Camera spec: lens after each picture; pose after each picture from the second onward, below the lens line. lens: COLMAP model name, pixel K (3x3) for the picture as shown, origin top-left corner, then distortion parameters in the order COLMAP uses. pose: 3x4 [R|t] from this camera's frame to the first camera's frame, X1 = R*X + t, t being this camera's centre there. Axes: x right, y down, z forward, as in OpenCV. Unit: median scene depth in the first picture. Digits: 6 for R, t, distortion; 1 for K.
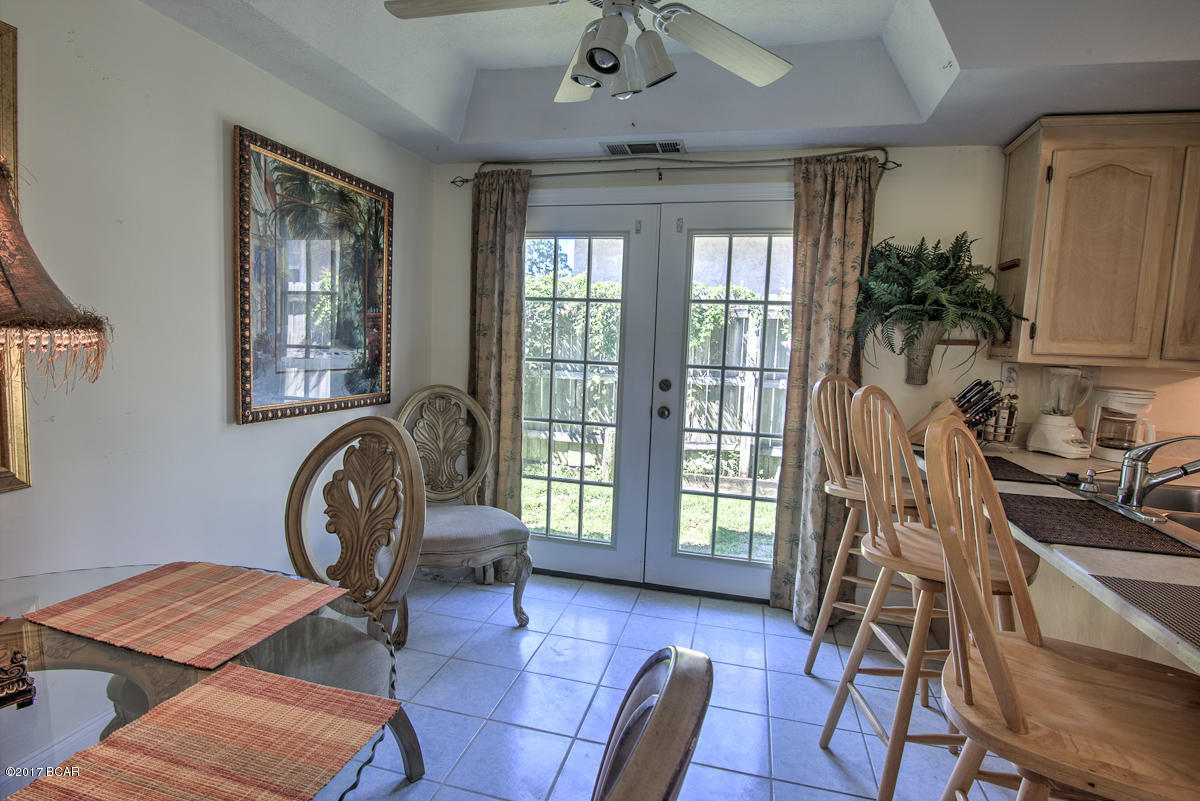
lens RADIAL K [[586.2, 0, 595.0], [0, 586.2, 402.8], [0, 0, 1]] dist [-0.021280, -0.000400]
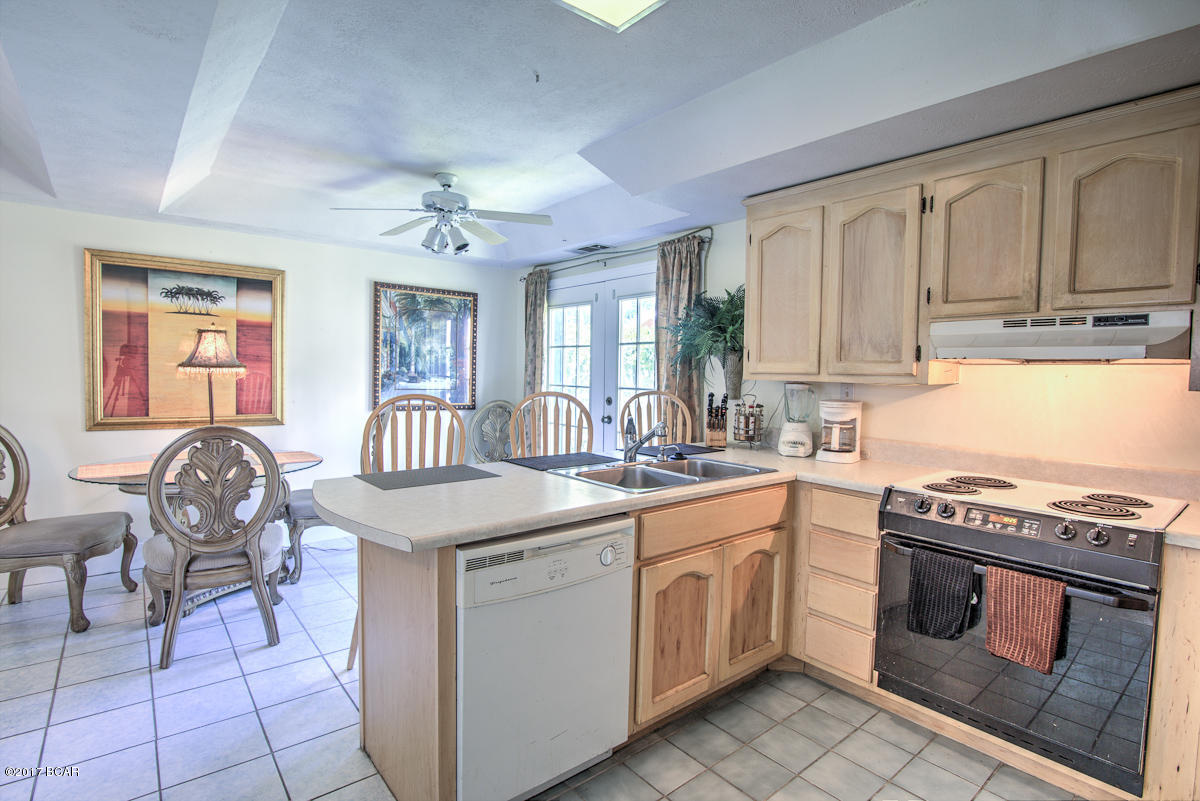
lens RADIAL K [[586.2, 0, 601.2], [0, 586.2, 401.0], [0, 0, 1]] dist [-0.021280, -0.000400]
pose [[0.810301, 0.006600, -0.585977, 1.113650], [-0.049105, 0.997185, -0.056672, 0.062808], [0.583954, 0.074696, 0.808343, -0.238246]]
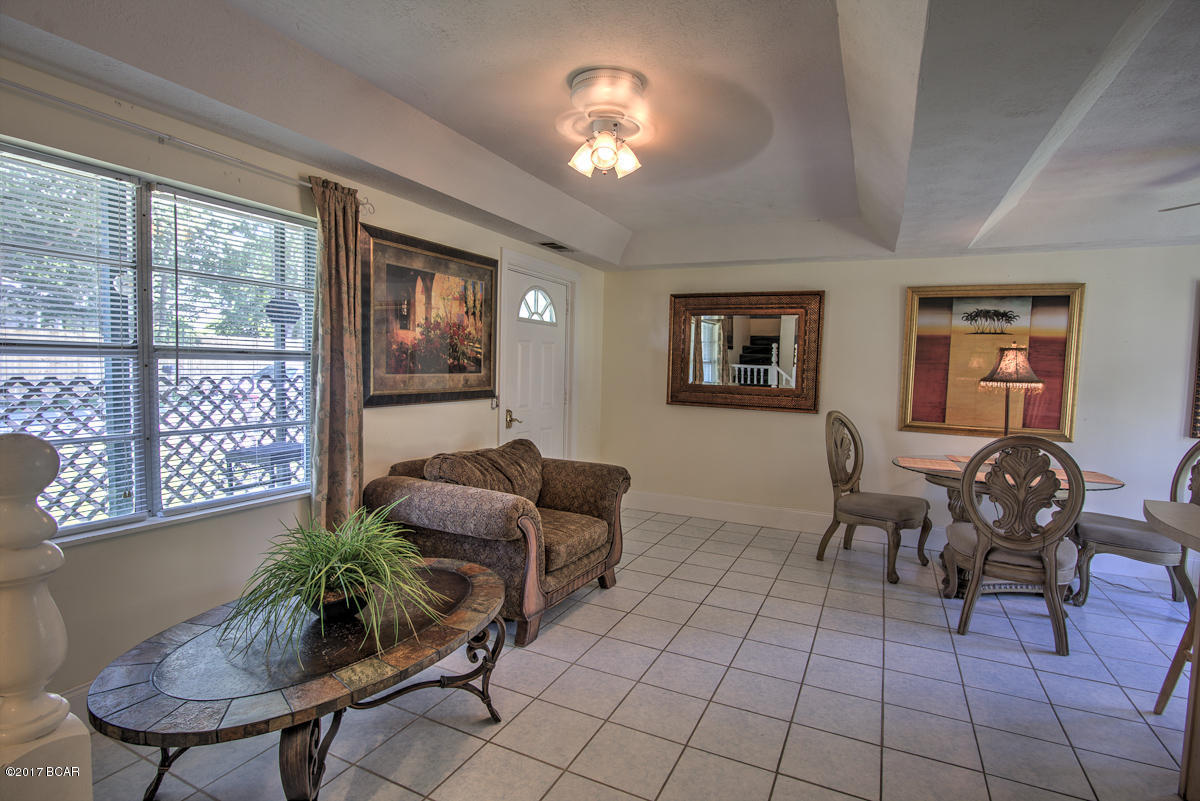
lens RADIAL K [[586.2, 0, 594.8], [0, 586.2, 400.8], [0, 0, 1]] dist [-0.021280, -0.000400]
pose [[-0.201575, 0.010308, -0.979419, 1.231923], [-0.135479, 0.990040, 0.038303, 0.084247], [0.970058, 0.140411, -0.198171, -0.396320]]
